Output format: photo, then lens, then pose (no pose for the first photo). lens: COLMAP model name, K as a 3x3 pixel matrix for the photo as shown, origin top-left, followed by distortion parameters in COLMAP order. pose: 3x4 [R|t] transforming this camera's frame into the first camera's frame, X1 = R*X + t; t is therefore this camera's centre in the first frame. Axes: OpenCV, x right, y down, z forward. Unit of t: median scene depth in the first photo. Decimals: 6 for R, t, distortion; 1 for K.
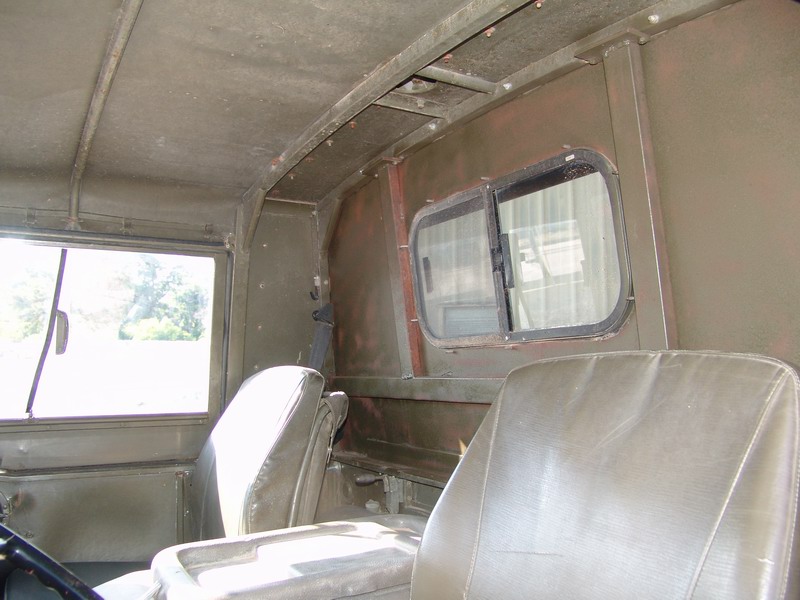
lens RADIAL K [[687.6, 0, 402.4], [0, 687.6, 297.4], [0, 0, 1]] dist [-0.144018, 0.117322]
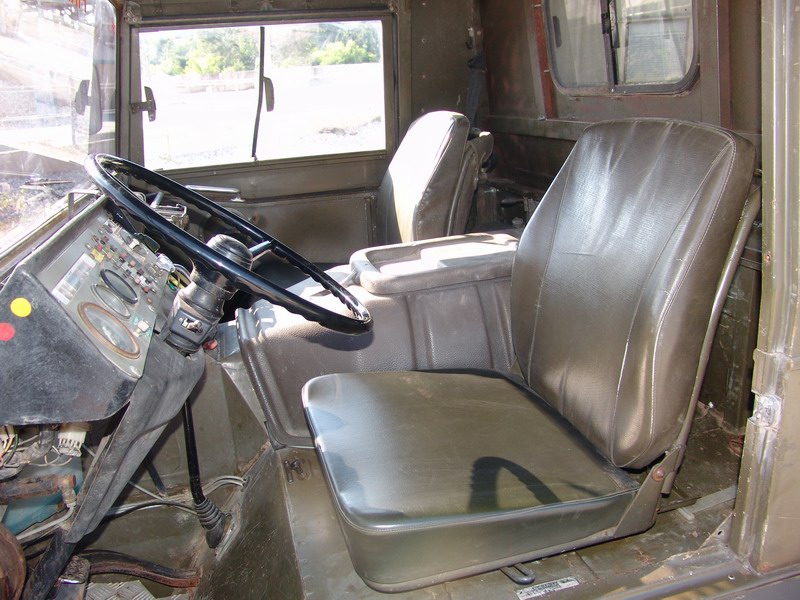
lens RADIAL K [[687.6, 0, 398.0], [0, 687.6, 298.9], [0, 0, 1]] dist [-0.144018, 0.117322]
pose [[0.961776, 0.038745, -0.271083, 0.100660], [0.072467, 0.918636, 0.388403, -0.075276], [0.264075, -0.393201, 0.880714, -0.246865]]
